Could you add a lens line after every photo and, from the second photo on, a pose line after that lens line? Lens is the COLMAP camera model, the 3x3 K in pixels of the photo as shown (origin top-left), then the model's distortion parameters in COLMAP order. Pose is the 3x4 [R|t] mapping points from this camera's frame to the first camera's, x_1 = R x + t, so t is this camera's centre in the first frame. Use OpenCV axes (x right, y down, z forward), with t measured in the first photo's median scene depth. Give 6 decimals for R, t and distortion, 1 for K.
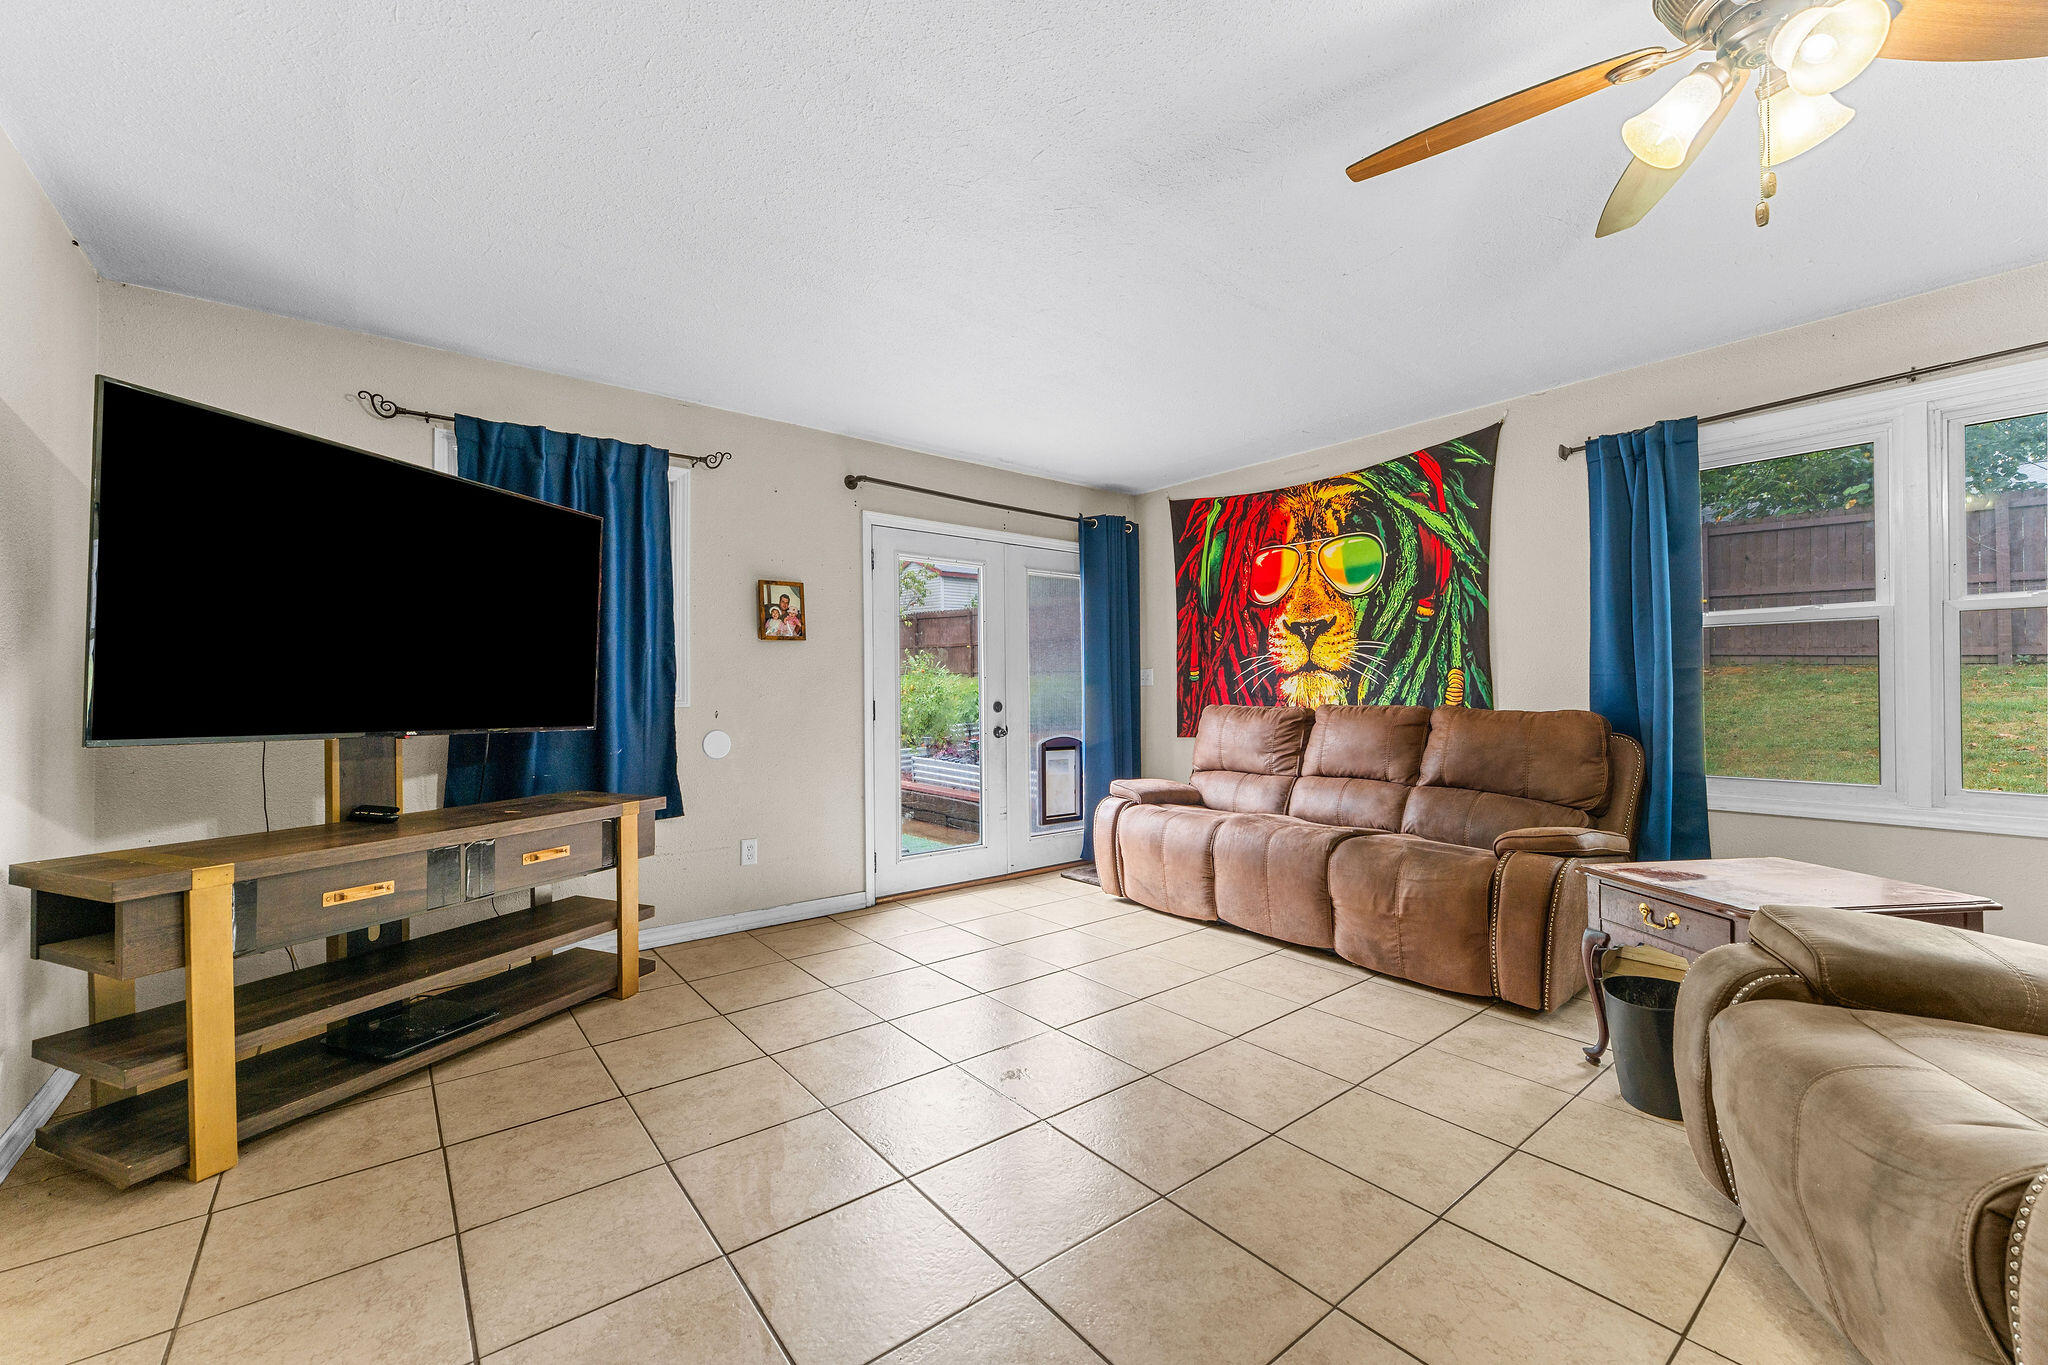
lens RADIAL K [[813.1, 0, 1014.0], [0, 813.1, 687.5], [0, 0, 1]] dist [-0.001038, -0.000151]
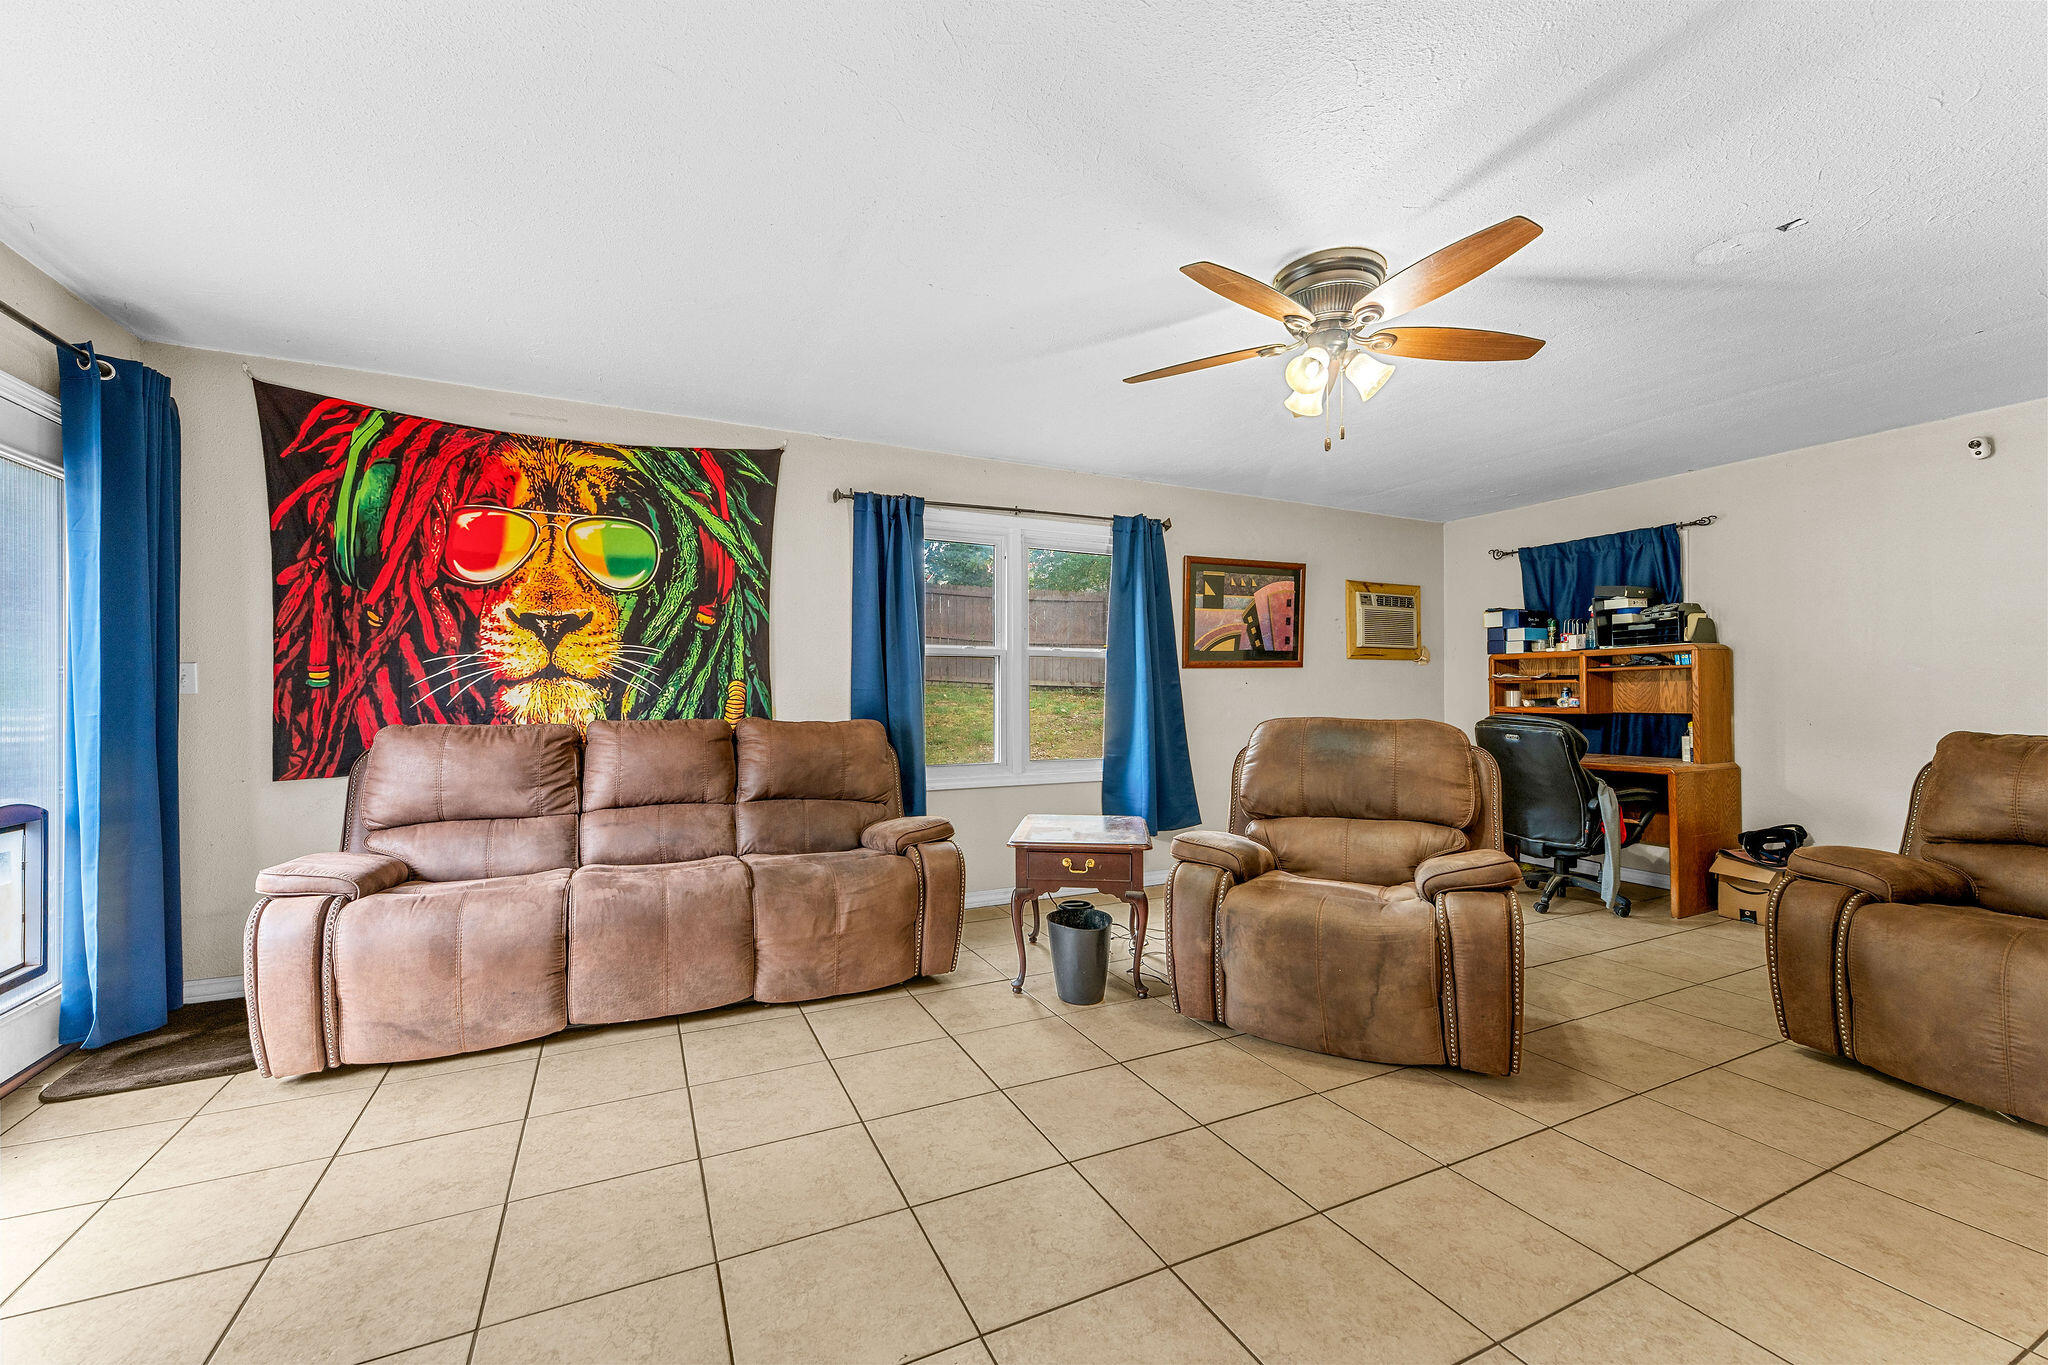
lens RADIAL K [[813.1, 0, 1014.0], [0, 813.1, 687.5], [0, 0, 1]] dist [-0.001038, -0.000151]
pose [[0.220608, 0.013047, 0.975275, -0.330888], [-0.006068, 0.999910, -0.012004, -0.004630], [-0.975344, -0.003270, 0.220667, 0.428848]]
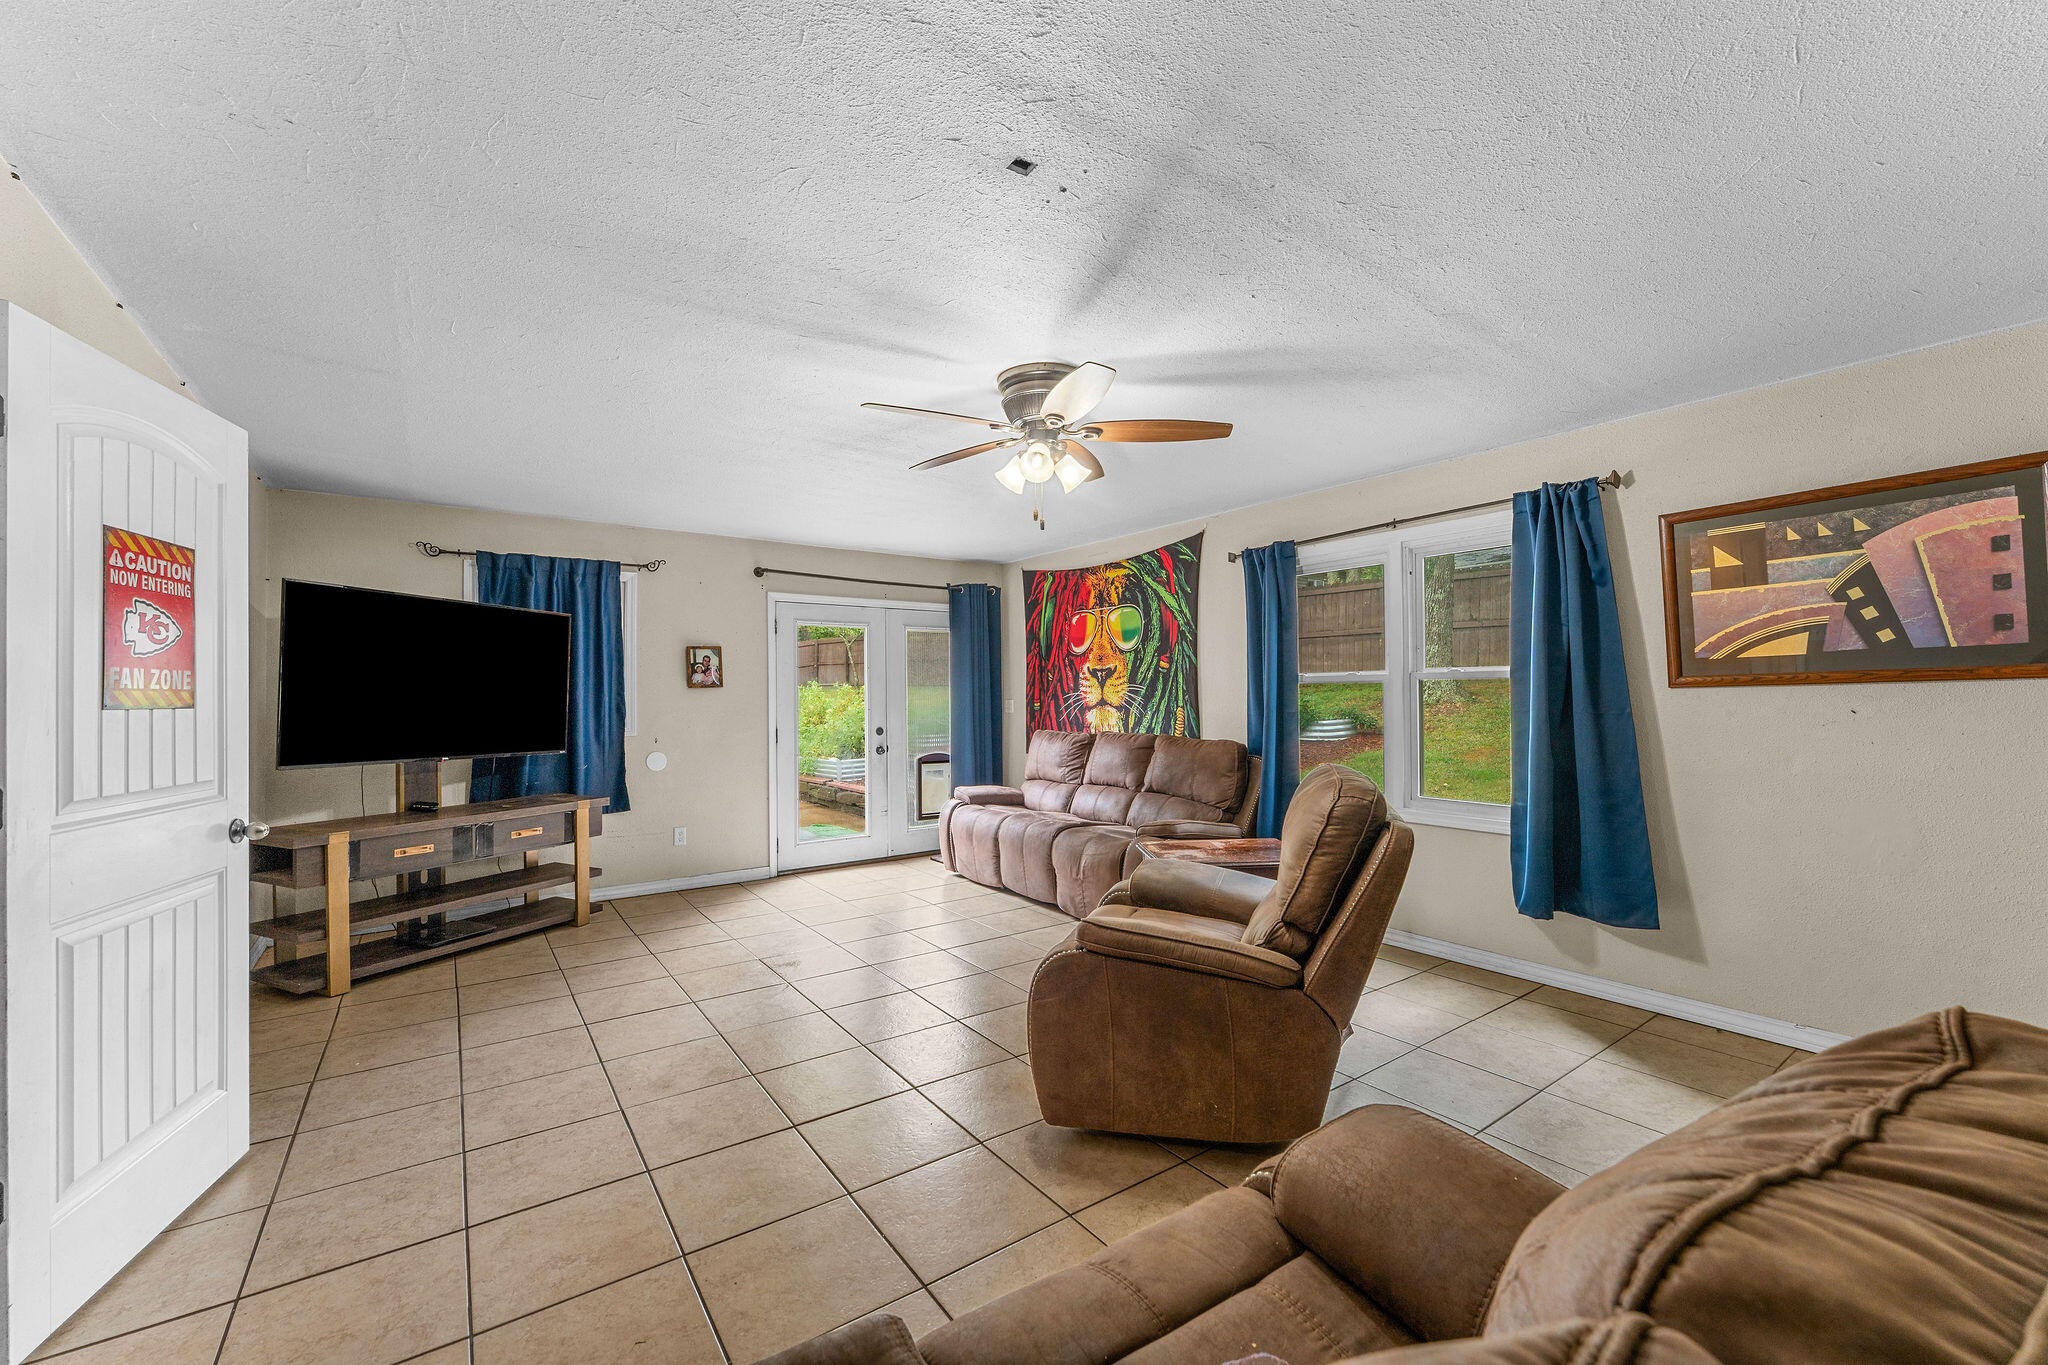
lens RADIAL K [[813.1, 0, 1014.0], [0, 813.1, 687.5], [0, 0, 1]] dist [-0.001038, -0.000151]
pose [[0.998475, -0.003173, -0.055108, 0.320464], [0.002913, 0.999984, -0.004794, -0.048205], [0.055122, 0.004626, 0.998469, -0.373943]]
